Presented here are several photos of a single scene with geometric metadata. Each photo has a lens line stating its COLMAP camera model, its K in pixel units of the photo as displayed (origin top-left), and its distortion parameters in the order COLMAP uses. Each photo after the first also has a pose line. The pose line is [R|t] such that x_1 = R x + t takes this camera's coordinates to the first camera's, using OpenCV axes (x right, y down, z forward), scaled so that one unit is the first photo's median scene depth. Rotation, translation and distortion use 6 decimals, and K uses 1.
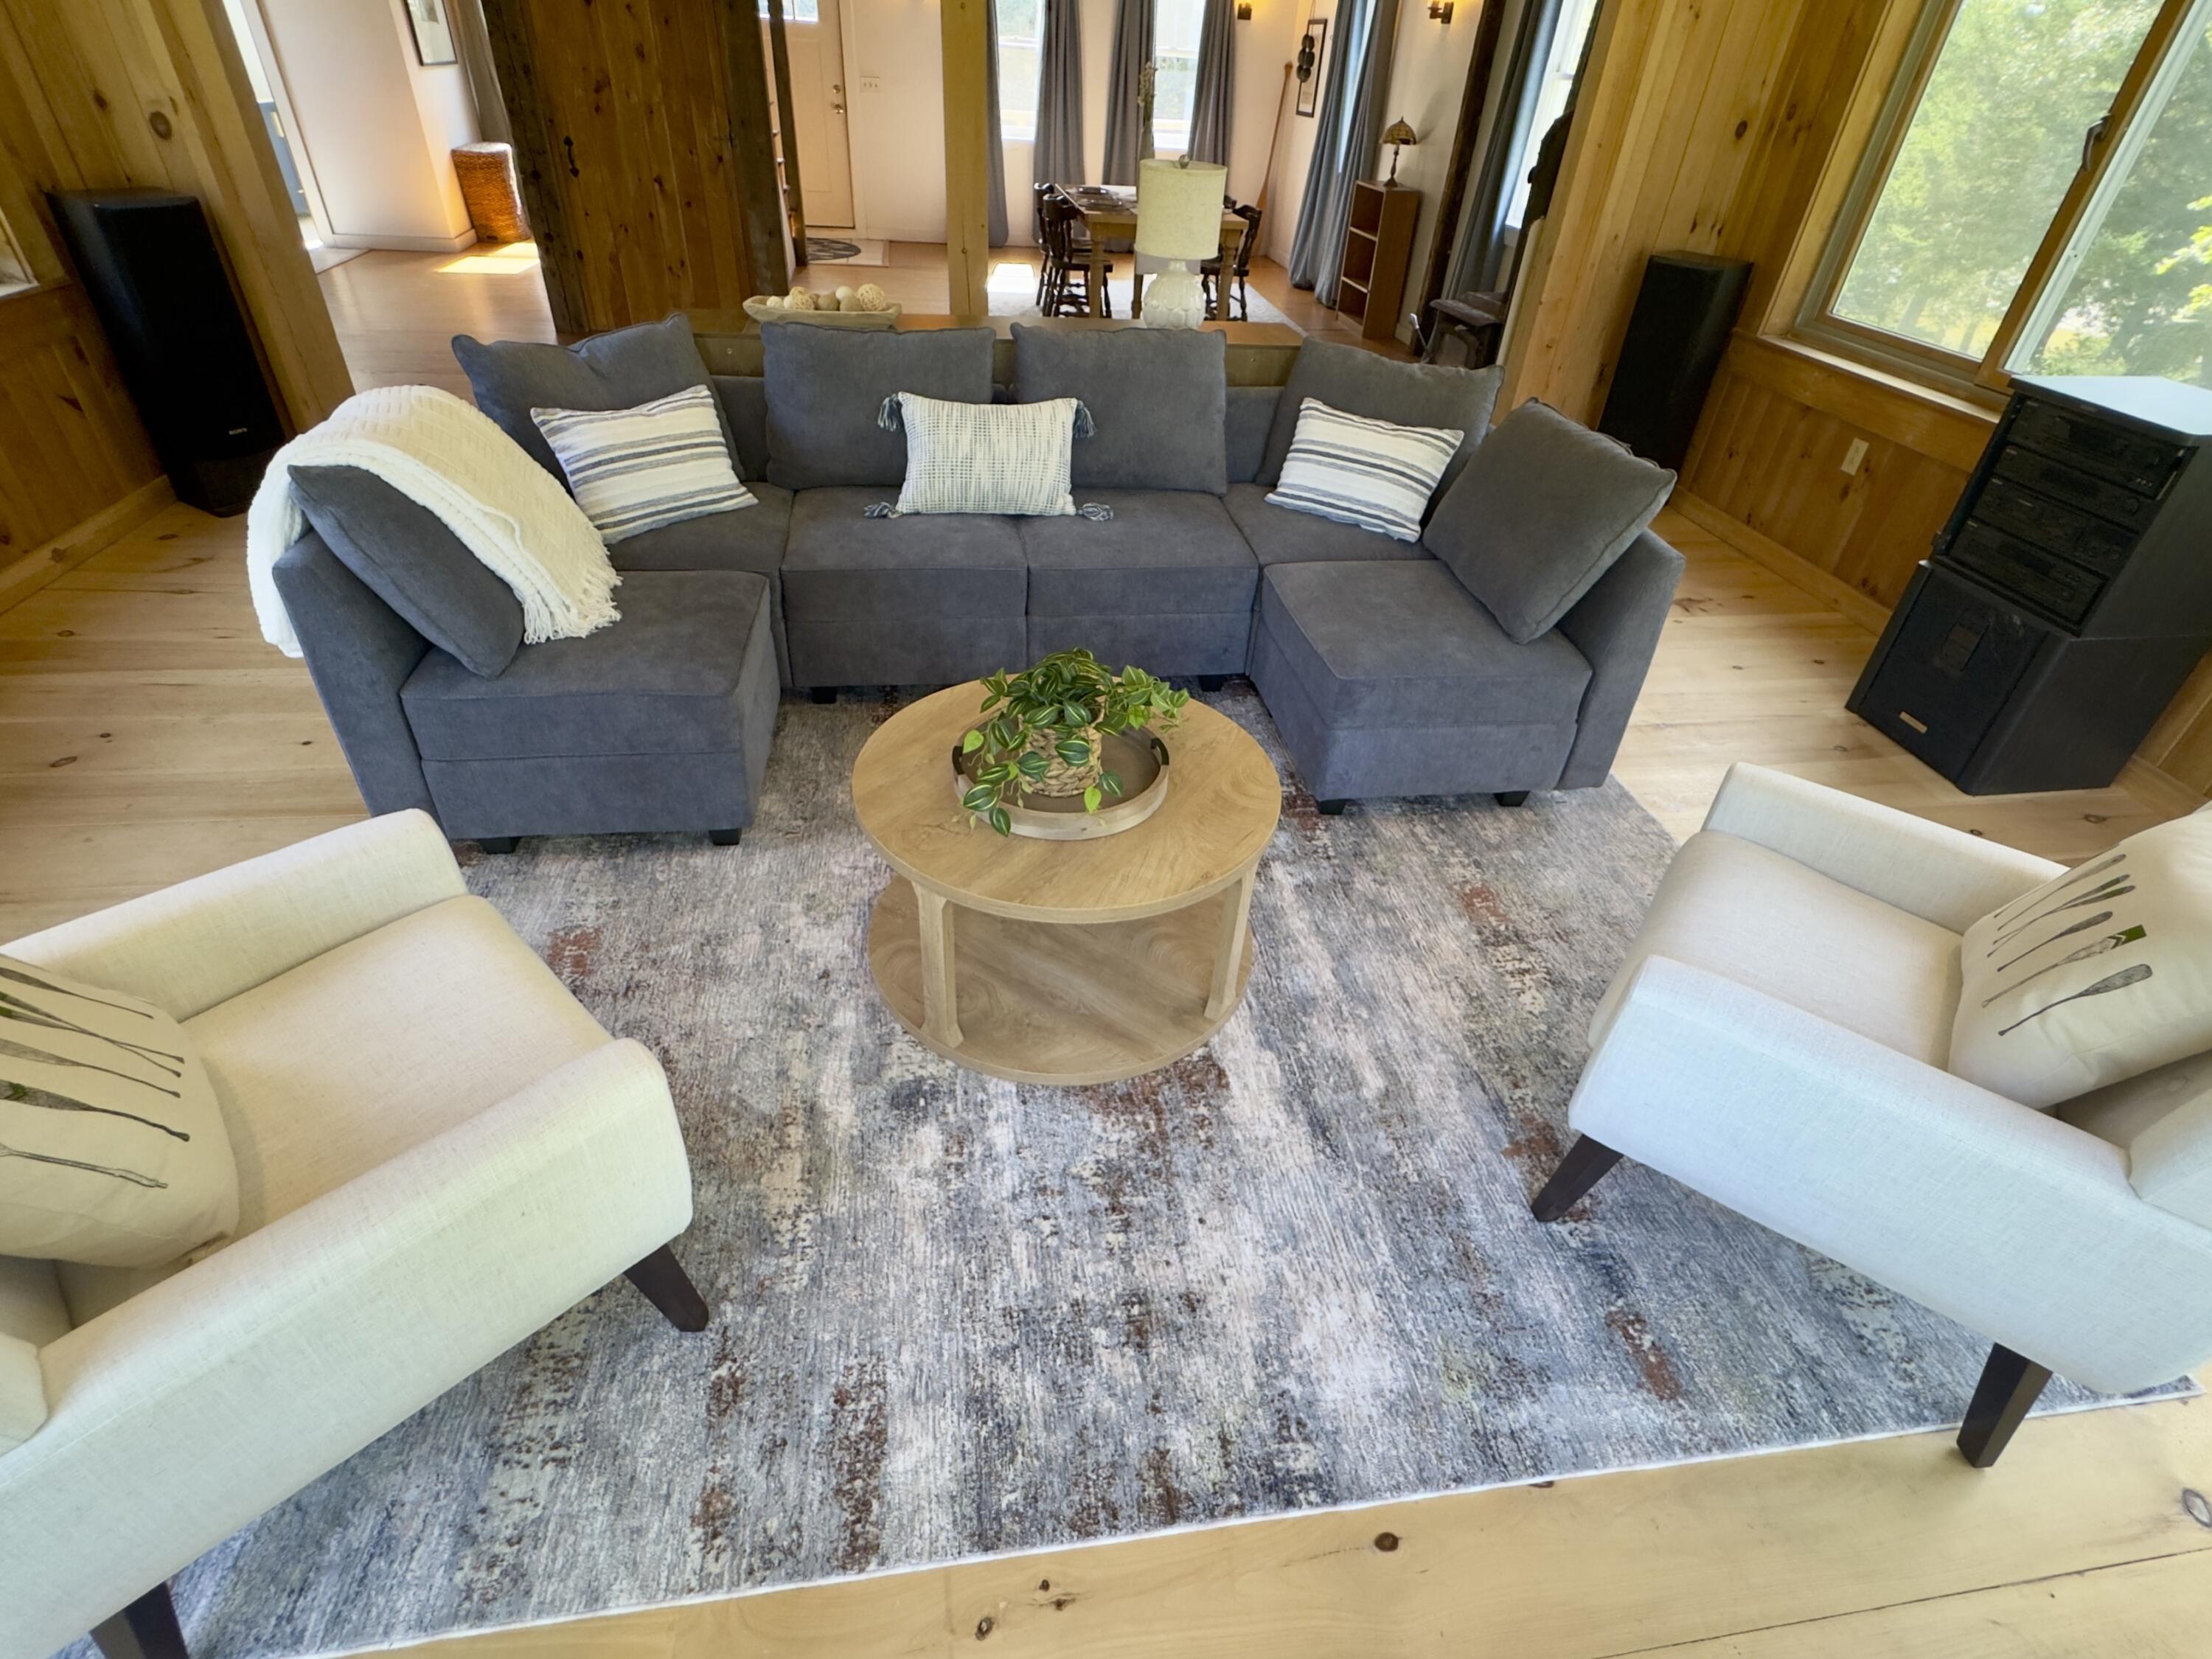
lens RADIAL K [[1059.8, 0, 1105.0], [0, 1059.8, 830.0], [0, 0, 1]] dist [-0.003746, 0.000291]
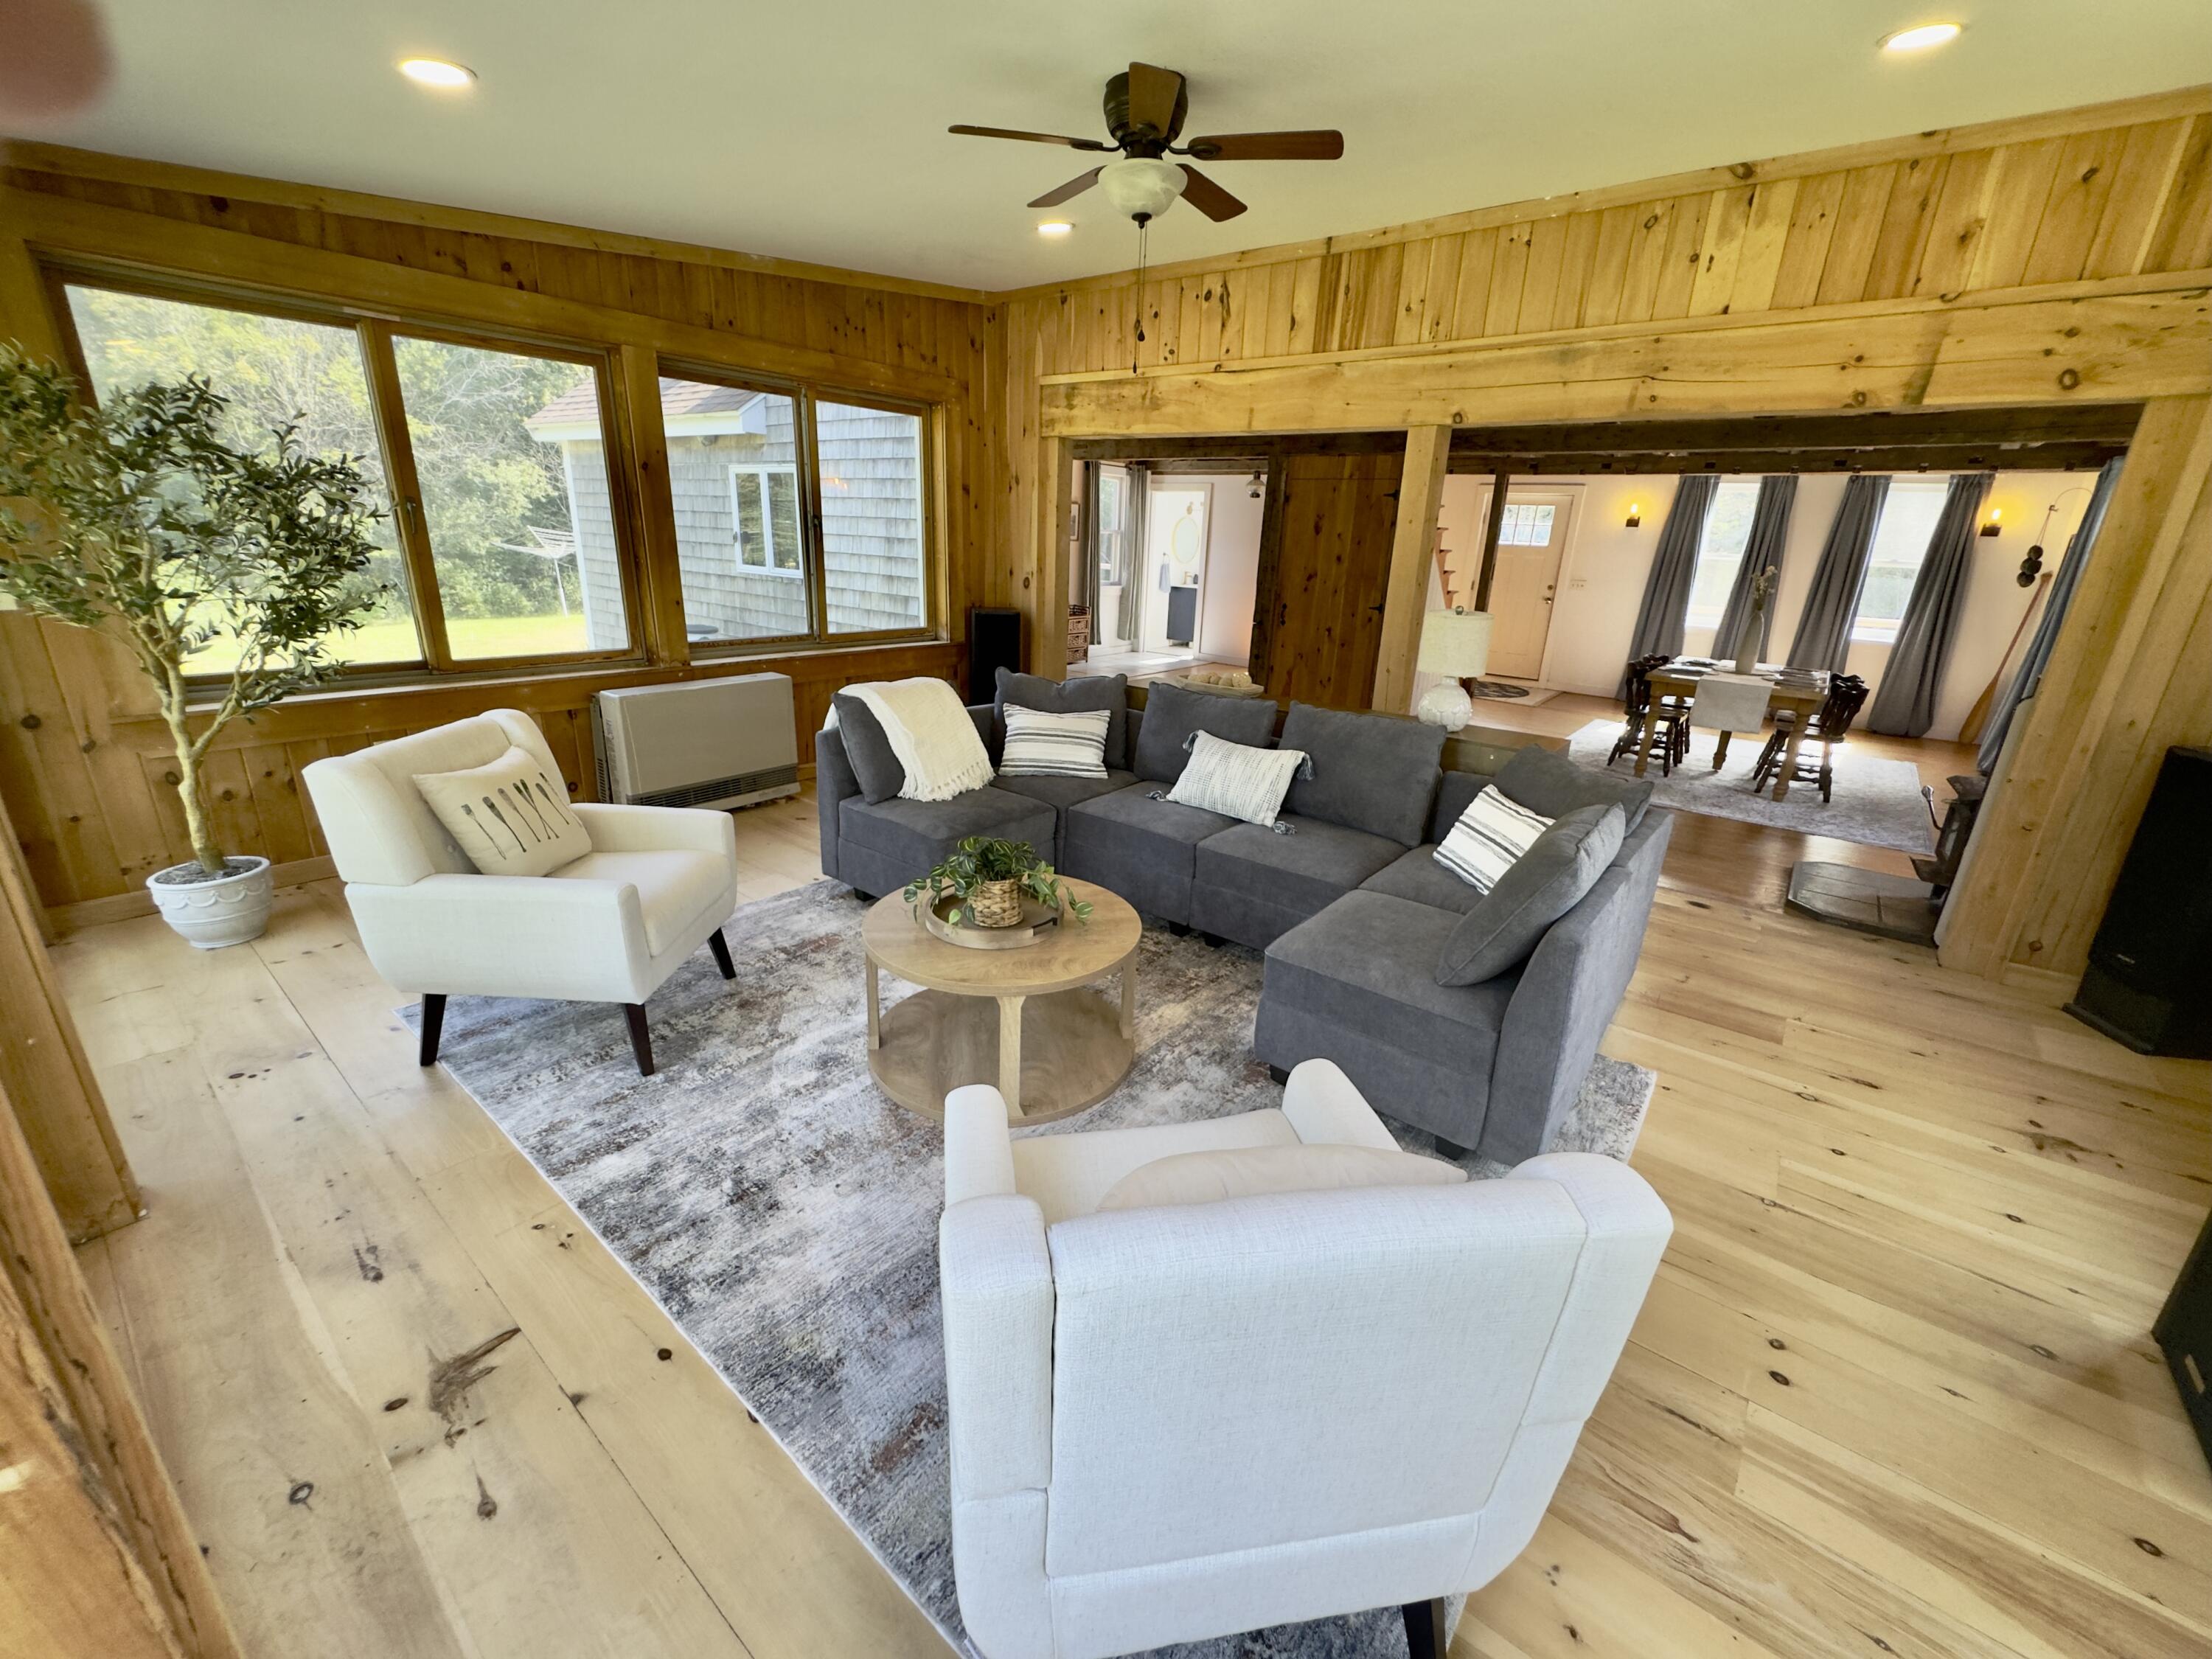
lens RADIAL K [[886.8, 0, 1104.9], [0, 886.8, 830.8], [0, 0, 1]] dist [-0.001964, -0.000270]
pose [[0.679921, 0.206697, -0.703551, 0.709058], [-0.438216, 0.883812, -0.163841, -0.016346], [0.587941, 0.419706, 0.691500, 0.105775]]
